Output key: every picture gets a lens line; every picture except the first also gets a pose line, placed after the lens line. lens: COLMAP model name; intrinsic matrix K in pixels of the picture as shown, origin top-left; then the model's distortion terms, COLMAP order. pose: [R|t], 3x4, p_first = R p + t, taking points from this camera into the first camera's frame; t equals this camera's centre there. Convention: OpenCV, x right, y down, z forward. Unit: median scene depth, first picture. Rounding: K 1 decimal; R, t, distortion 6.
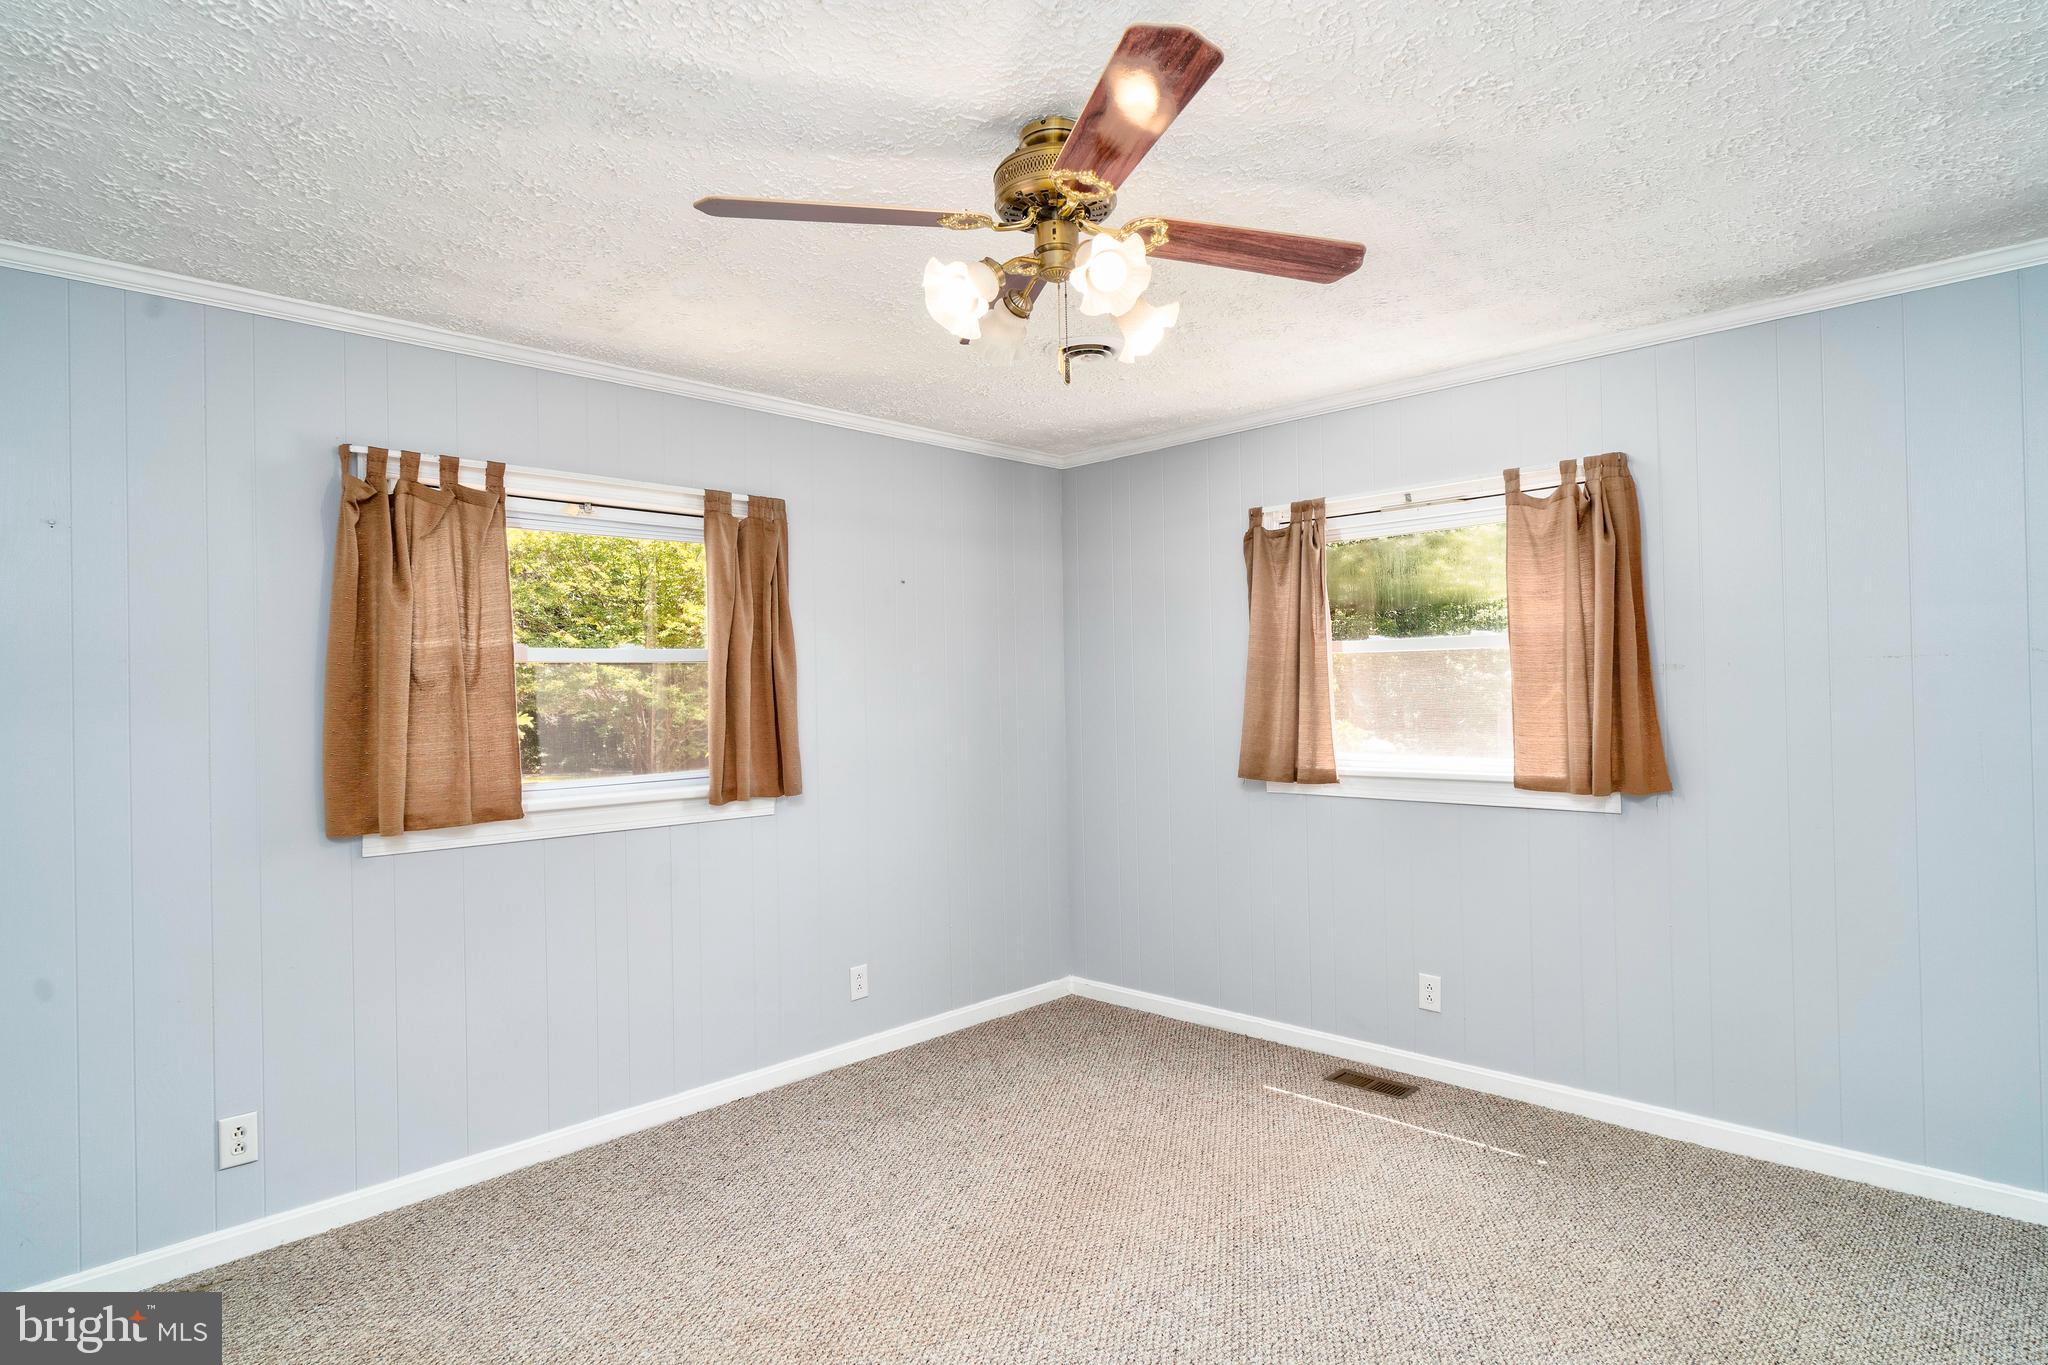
lens RADIAL K [[1085.4, 0, 1035.5], [0, 1085.4, 689.9], [0, 0, 1]] dist [-0.008352, 0.002706]
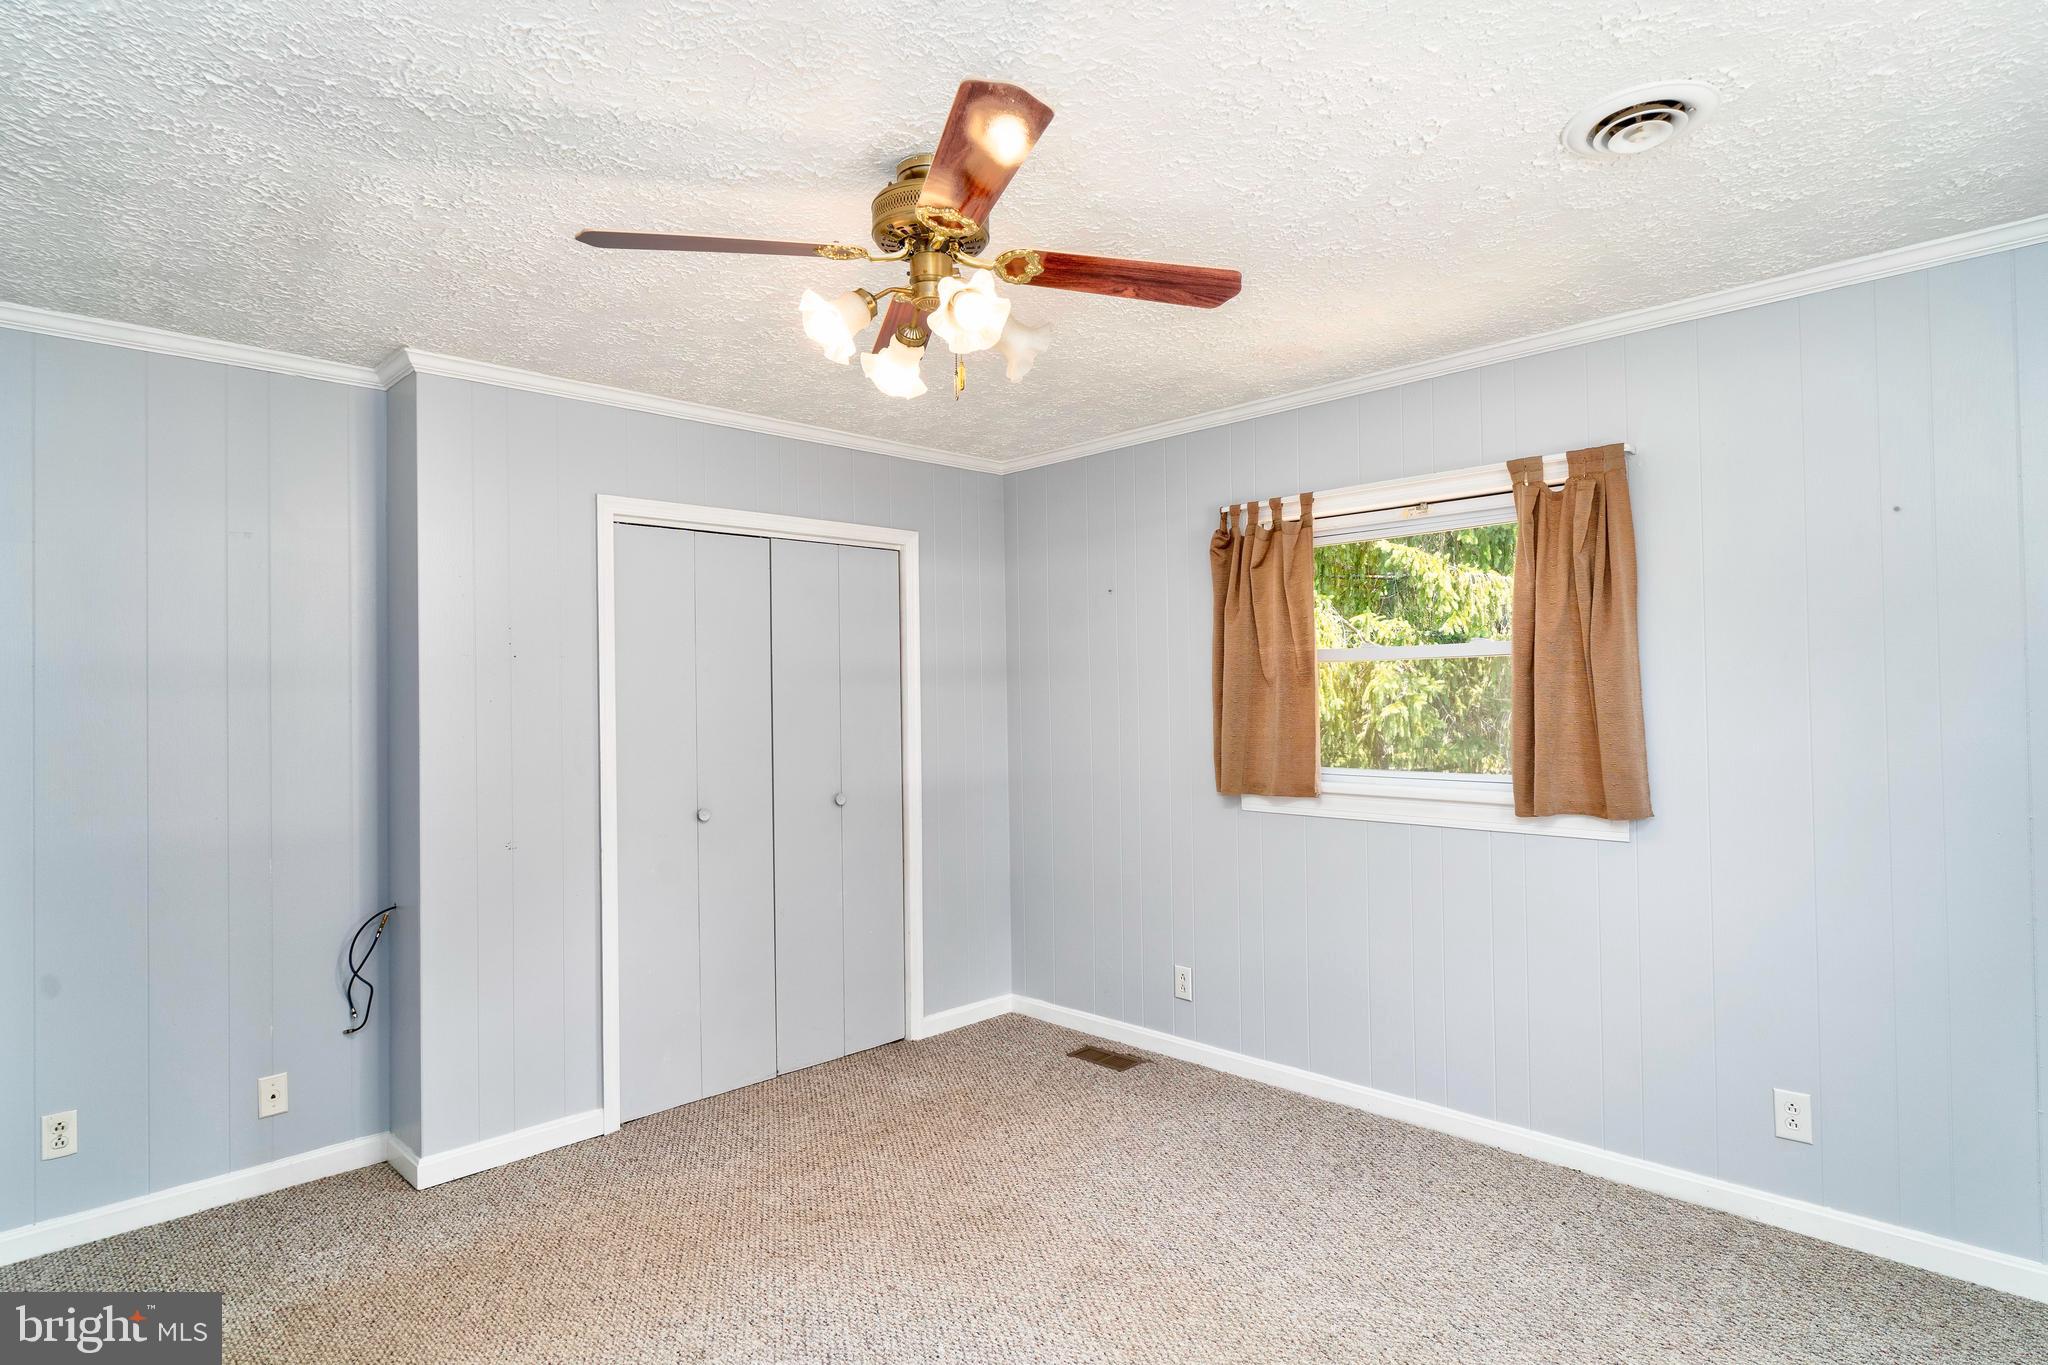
lens RADIAL K [[1085.4, 0, 1032.6], [0, 1085.4, 681.8], [0, 0, 1]] dist [-0.008352, 0.002706]
pose [[-0.017932, 0.003387, -0.999833, 0.671763], [0.012232, 0.999920, 0.003168, -0.011569], [0.999764, -0.012173, -0.017972, 0.699447]]
